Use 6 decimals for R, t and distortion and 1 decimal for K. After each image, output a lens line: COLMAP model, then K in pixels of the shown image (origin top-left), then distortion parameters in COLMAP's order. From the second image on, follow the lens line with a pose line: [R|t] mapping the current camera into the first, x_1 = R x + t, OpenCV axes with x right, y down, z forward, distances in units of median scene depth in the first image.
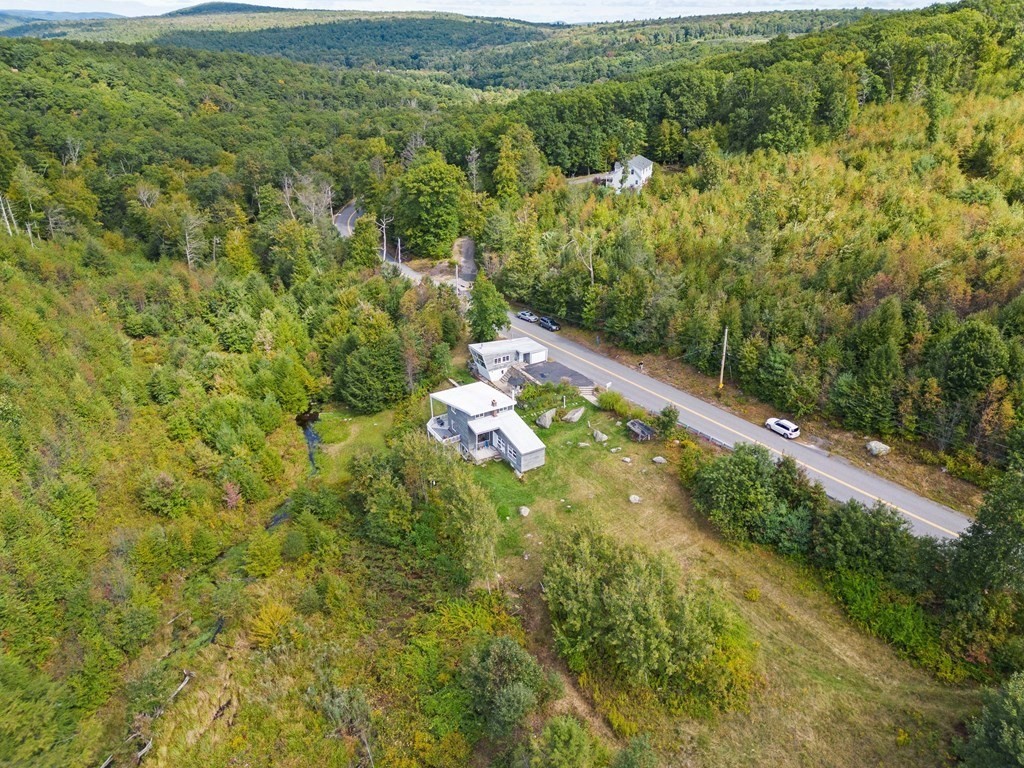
lens RADIAL K [[707.3, 0, 508.2], [0, 707.3, 357.2], [0, 0, 1]] dist [0.121107, -0.231241]
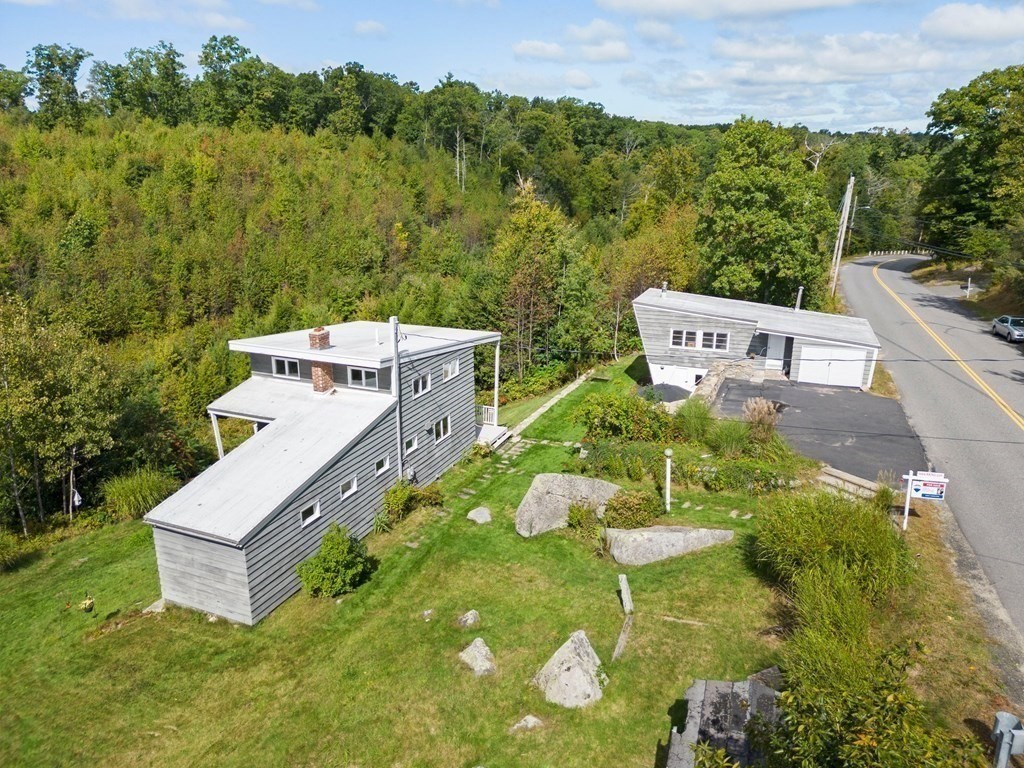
lens RADIAL K [[708.8, 0, 503.6], [0, 708.8, 385.2], [0, 0, 1]] dist [0.044792, -0.028008]
pose [[0.568203, 0.231991, -0.789510, 0.216898], [-0.322247, 0.945541, 0.045922, 0.040573], [0.757167, 0.228325, 0.612018, 0.794707]]
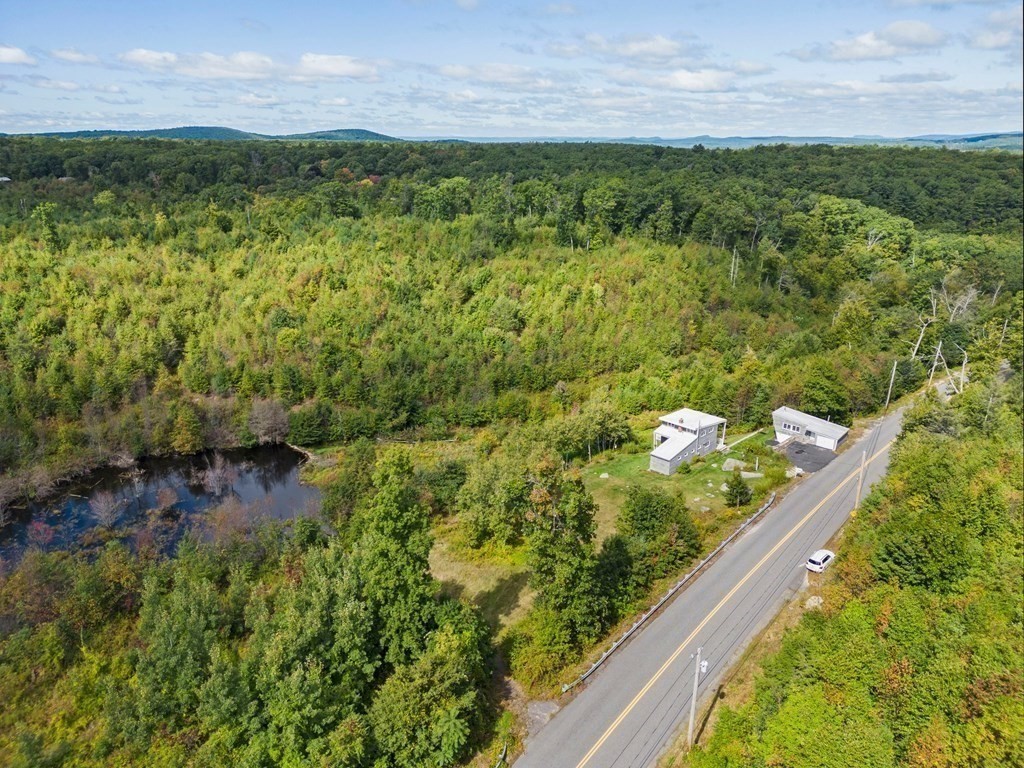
lens RADIAL K [[707.3, 0, 508.2], [0, 707.3, 357.2], [0, 0, 1]] dist [0.121107, -0.231241]
pose [[0.231238, 0.267591, -0.935374, 0.935233], [-0.393037, 0.905178, 0.161788, -0.105973], [0.889972, 0.330225, 0.314484, 0.269478]]
